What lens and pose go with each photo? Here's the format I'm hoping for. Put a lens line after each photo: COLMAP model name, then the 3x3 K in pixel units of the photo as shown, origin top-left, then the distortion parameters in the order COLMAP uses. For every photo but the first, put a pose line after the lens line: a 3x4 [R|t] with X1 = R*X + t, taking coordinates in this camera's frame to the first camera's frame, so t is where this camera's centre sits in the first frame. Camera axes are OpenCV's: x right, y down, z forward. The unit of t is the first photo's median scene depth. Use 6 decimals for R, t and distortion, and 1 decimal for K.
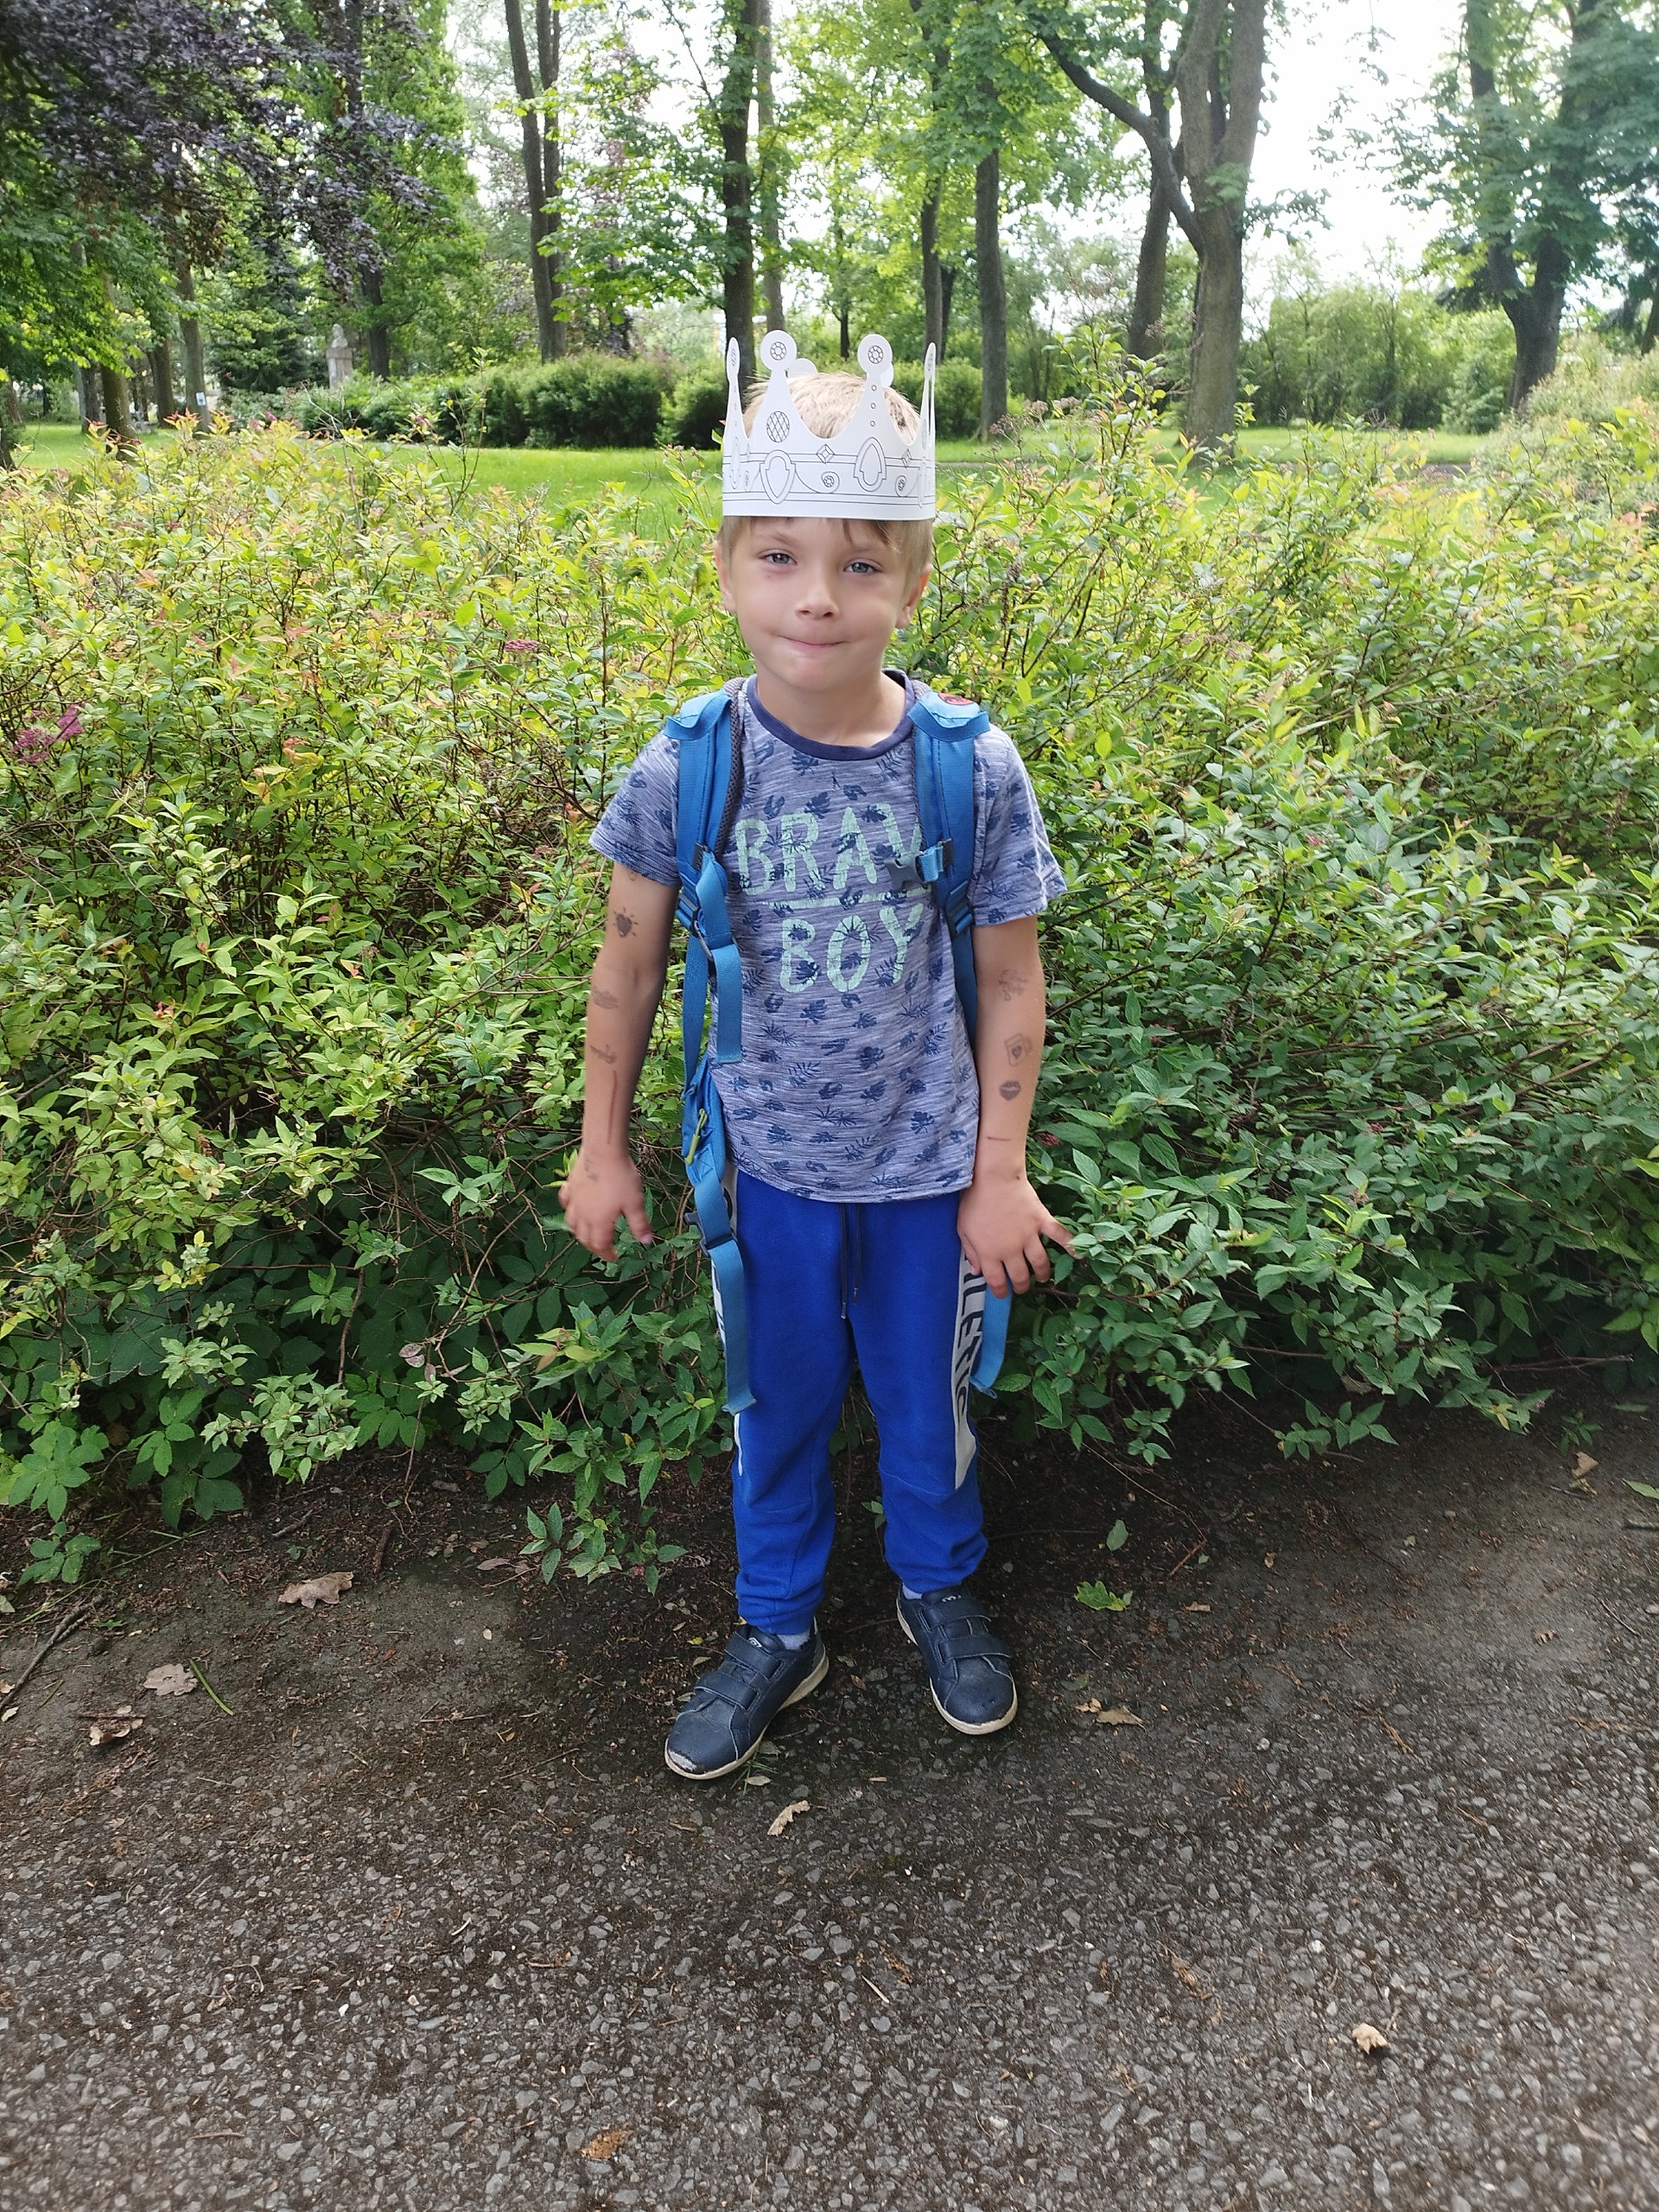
lens RADIAL K [[1605.8, 0, 849.6], [0, 1605.8, 1134.6], [0, 0, 1]] dist [0.017790, -0.019373]
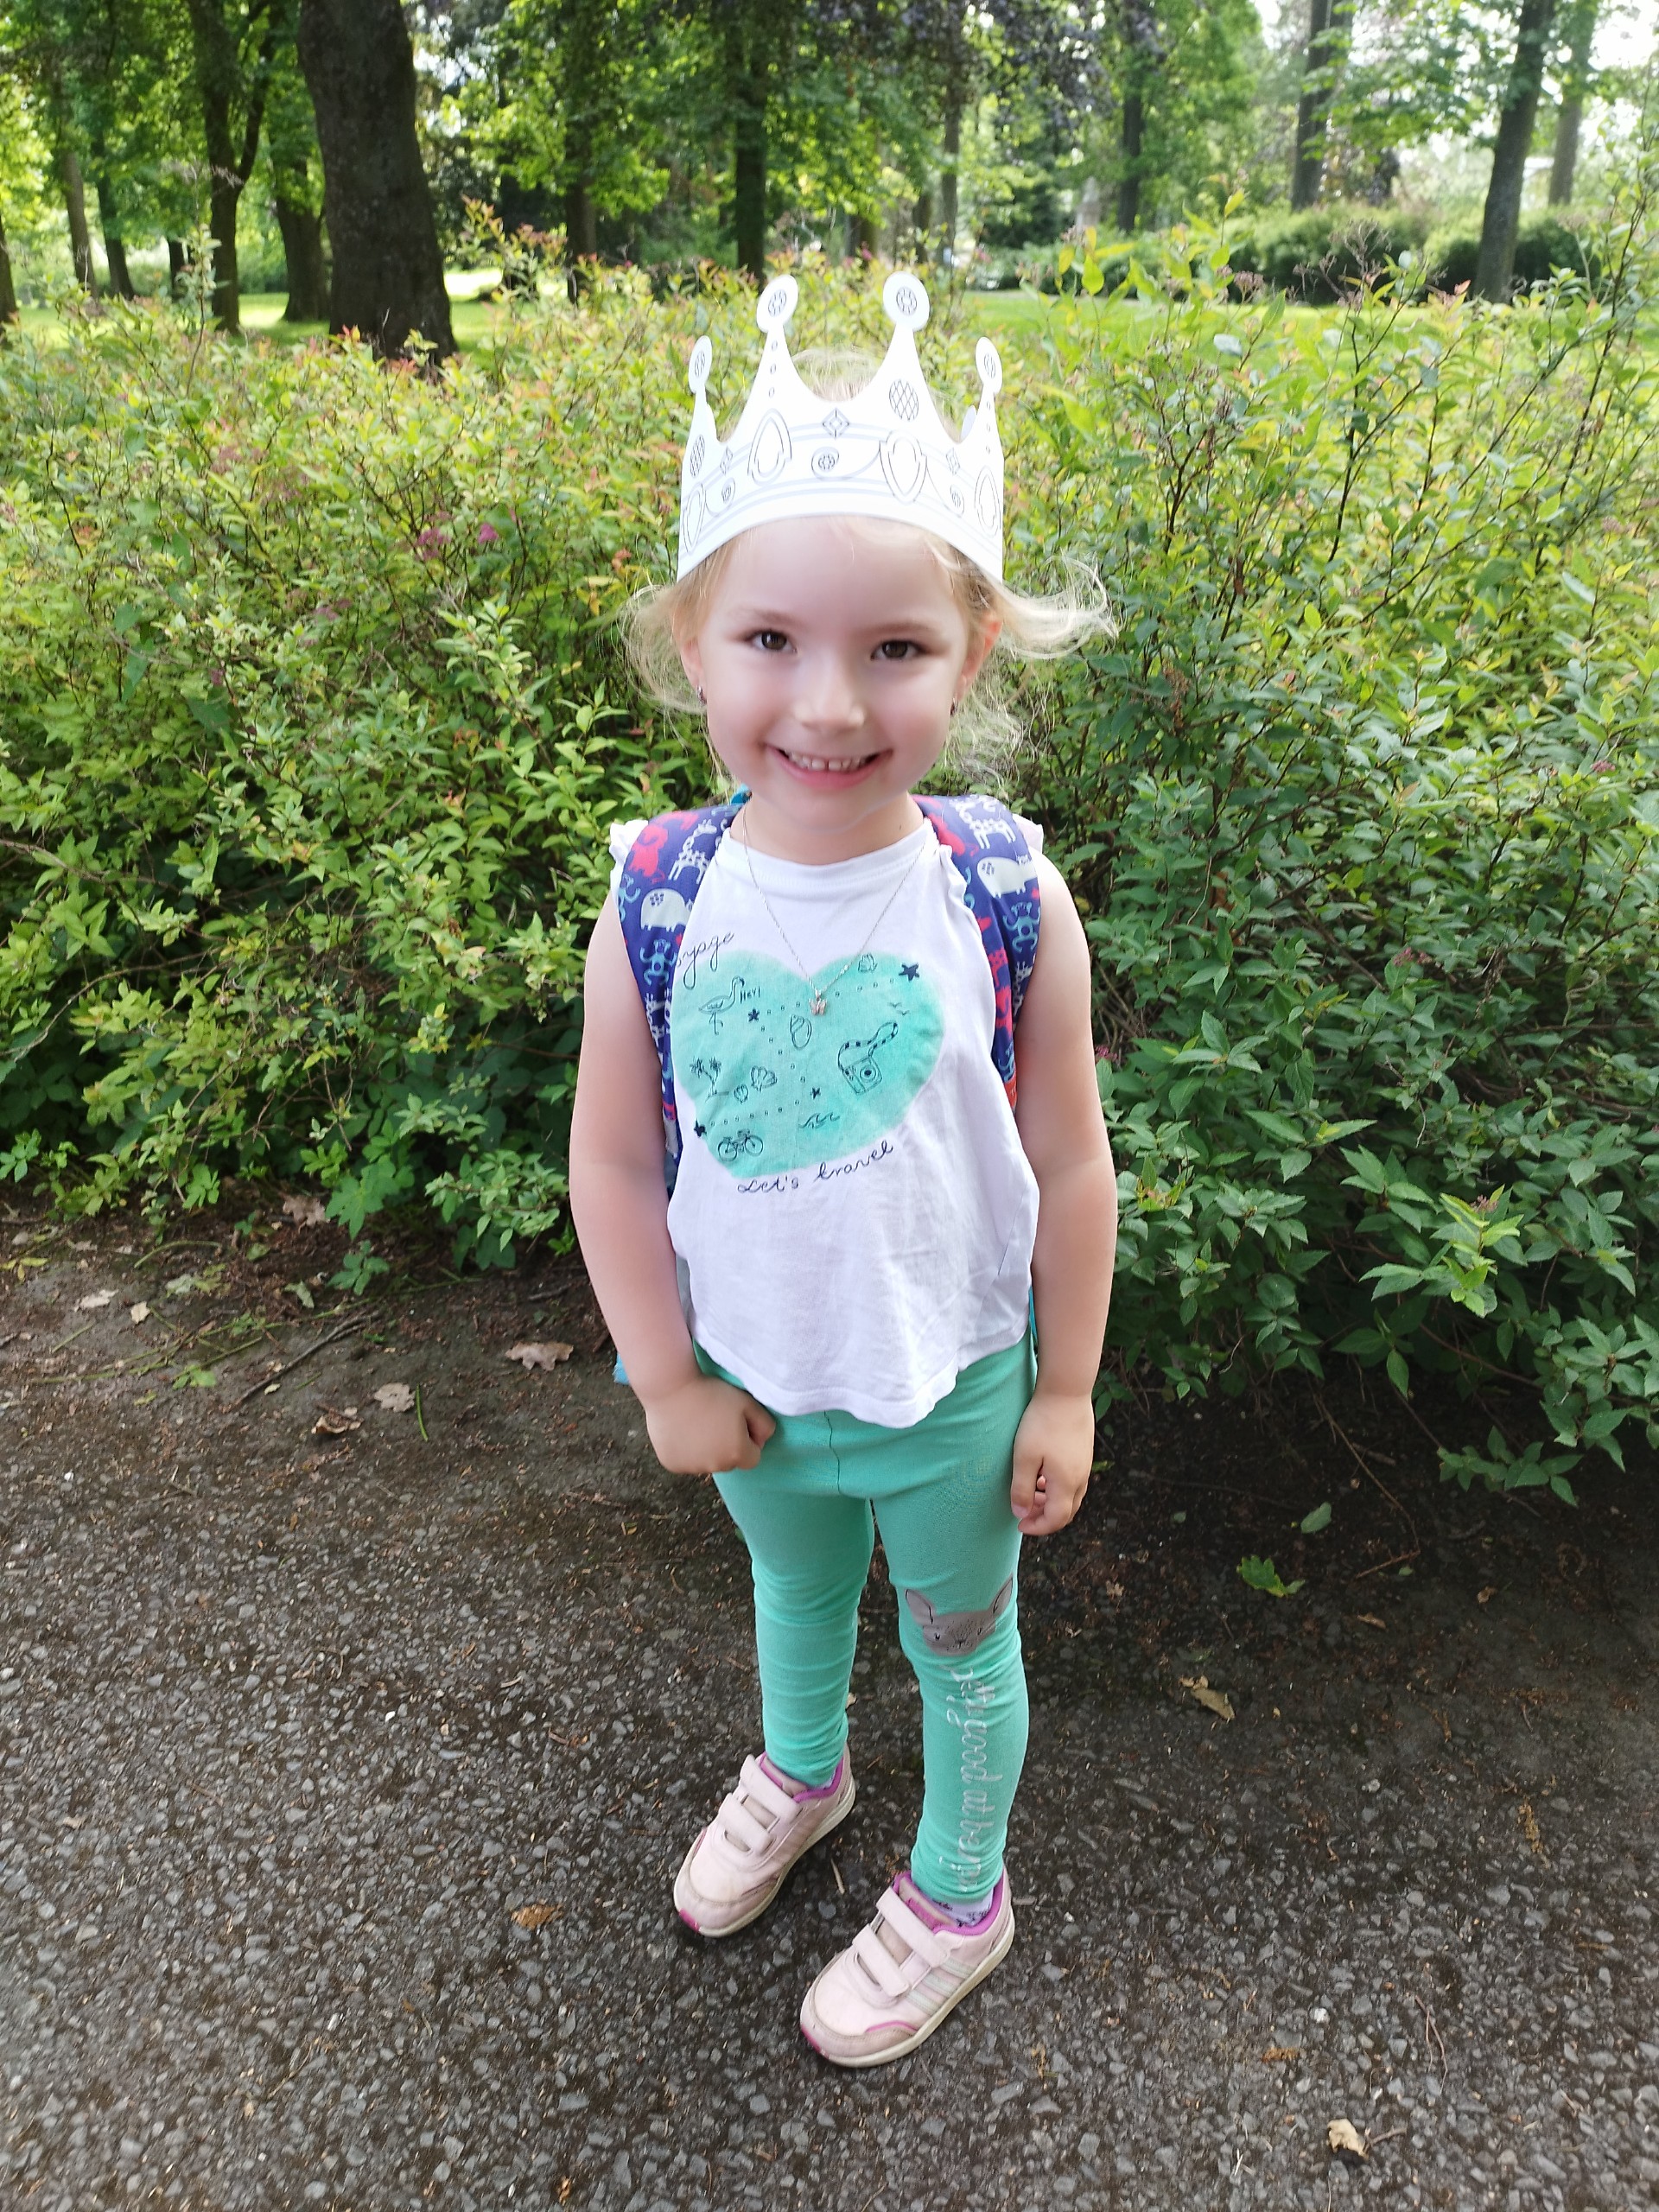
lens RADIAL K [[1605.8, 0, 831.6], [0, 1605.8, 1104.8], [0, 0, 1]] dist [0.017790, -0.019373]
pose [[0.911864, 0.189000, -0.364393, 0.246311], [-0.167934, 0.981775, 0.088977, -0.012459], [0.374569, -0.019941, 0.926985, 0.090958]]
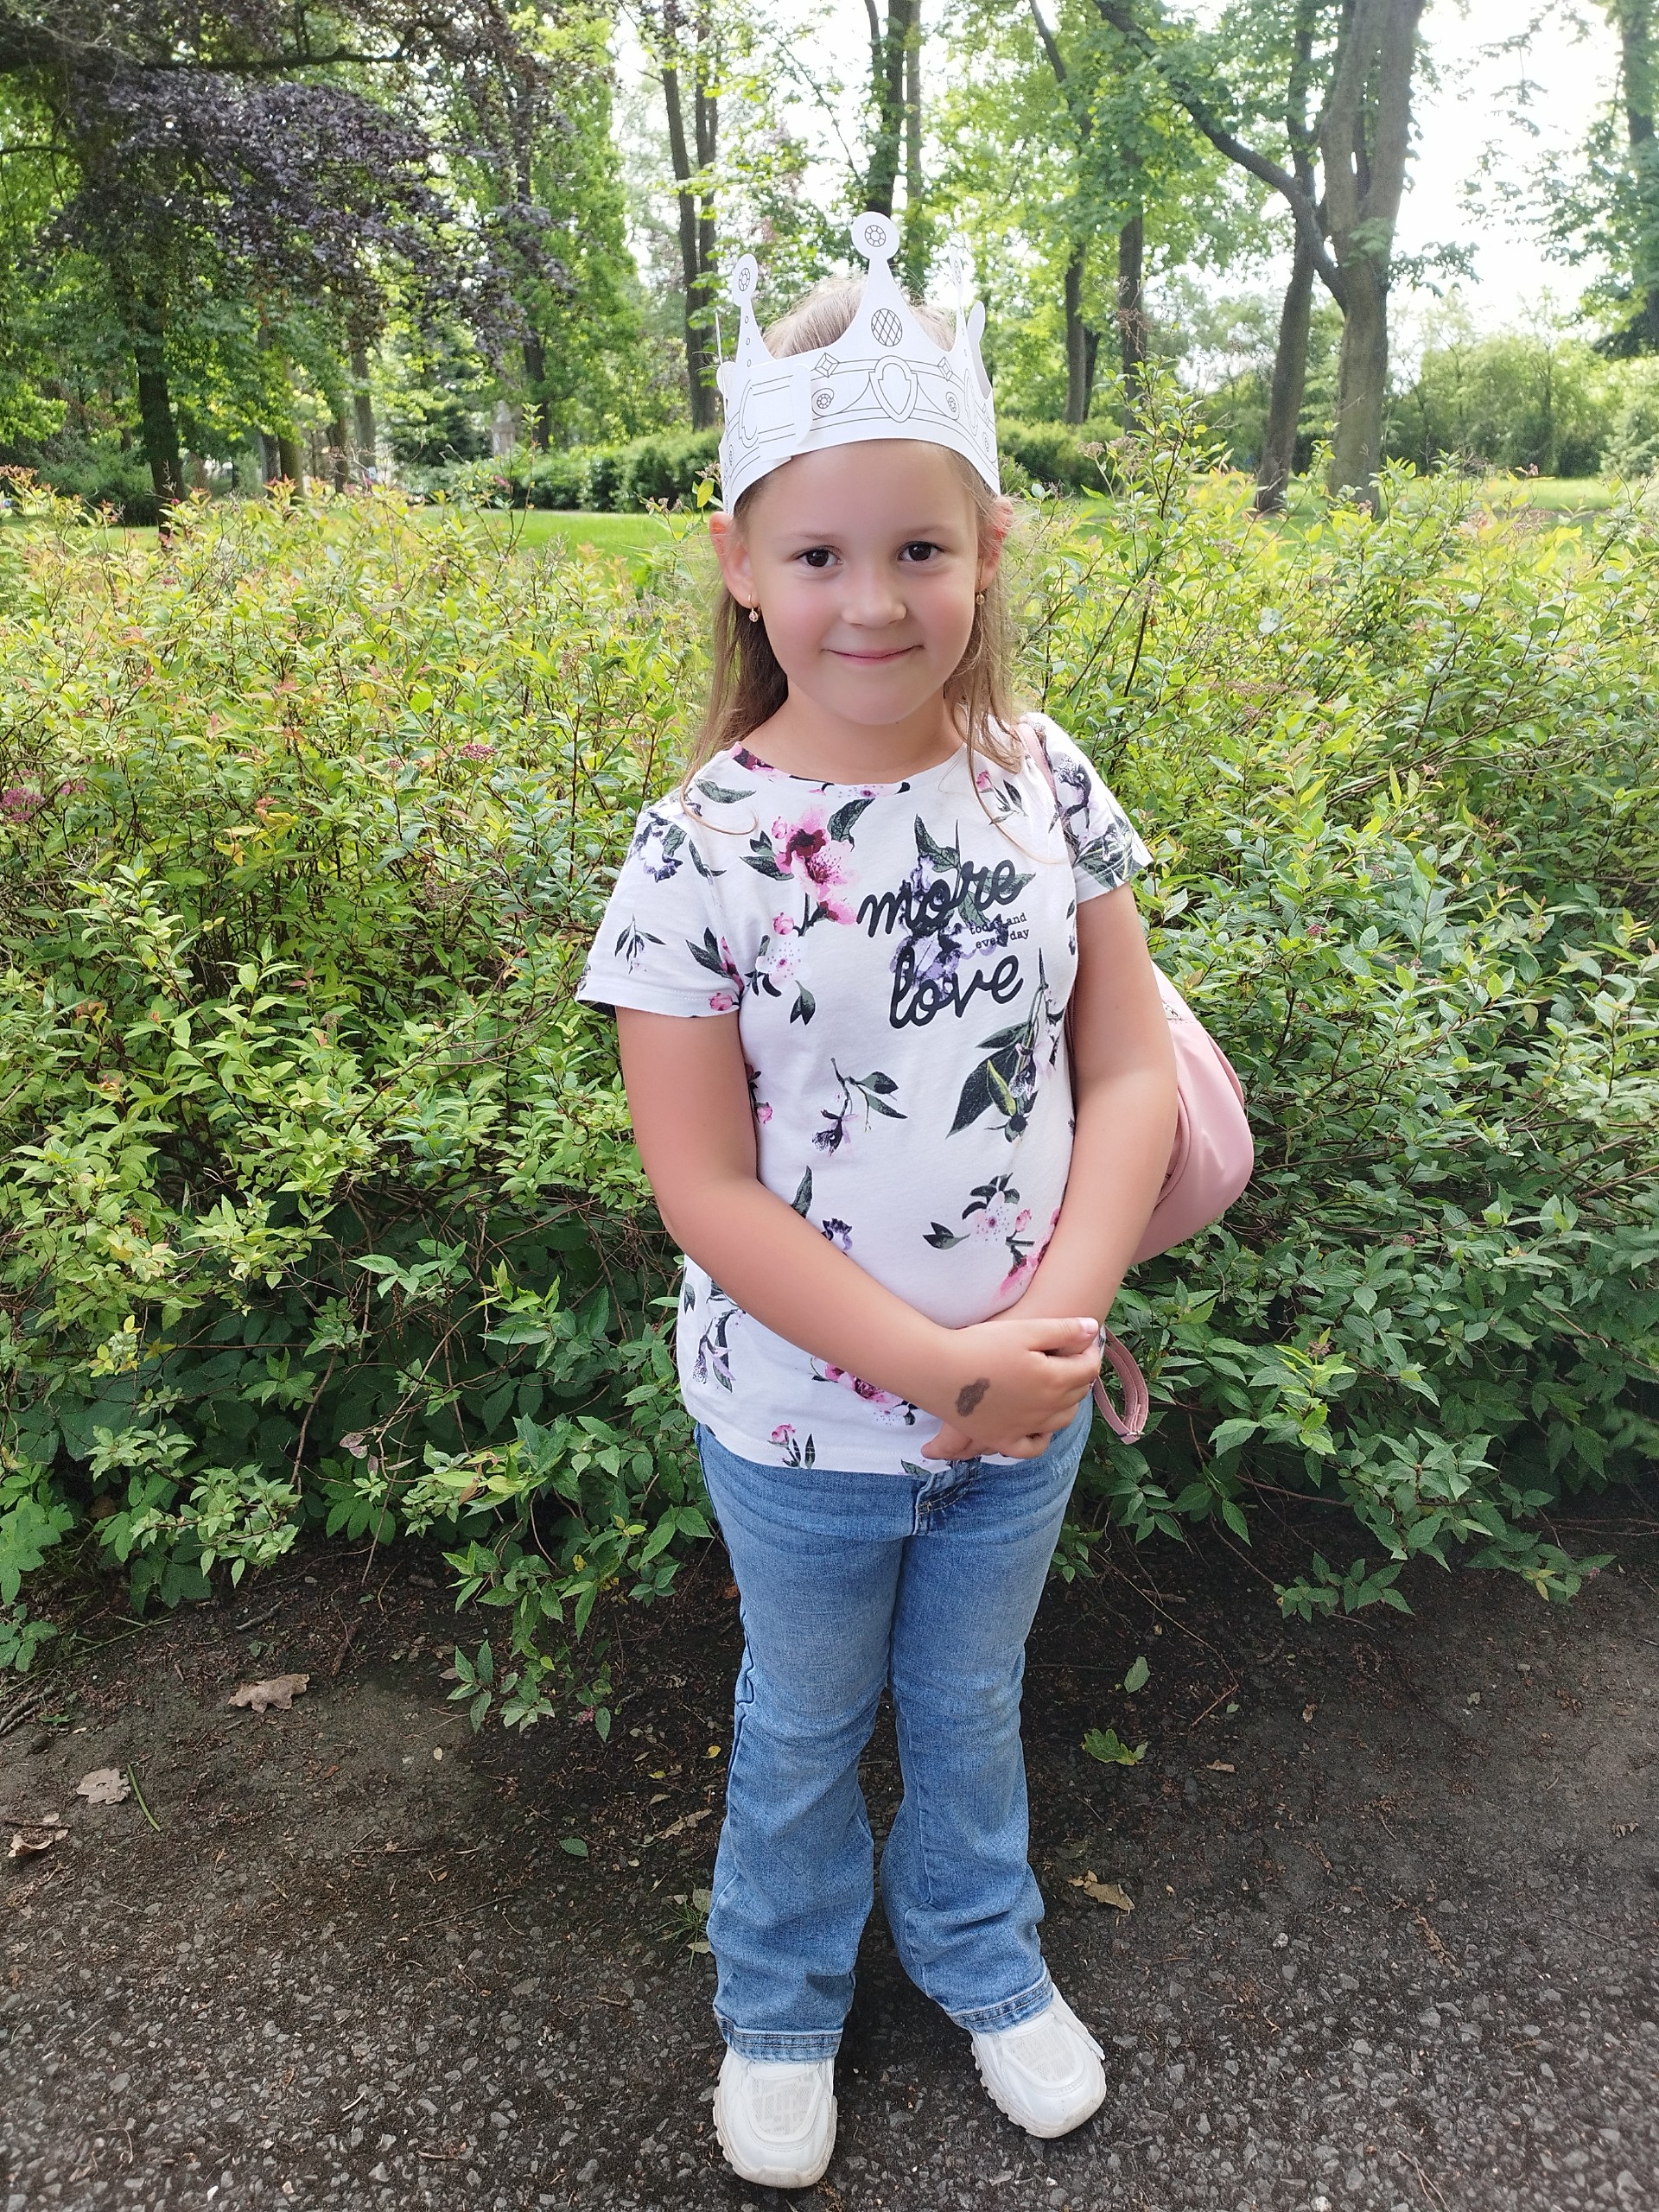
lens RADIAL K [[1605.8, 0, 832.5], [0, 1605.8, 1107.7], [0, 0, 1]] dist [0.017790, -0.019373]
pose [[0.995345, 0.016965, -0.094866, 0.093728], [-0.021408, 0.998711, -0.046014, -0.026216], [0.093963, 0.047830, 0.994426, 0.092310]]
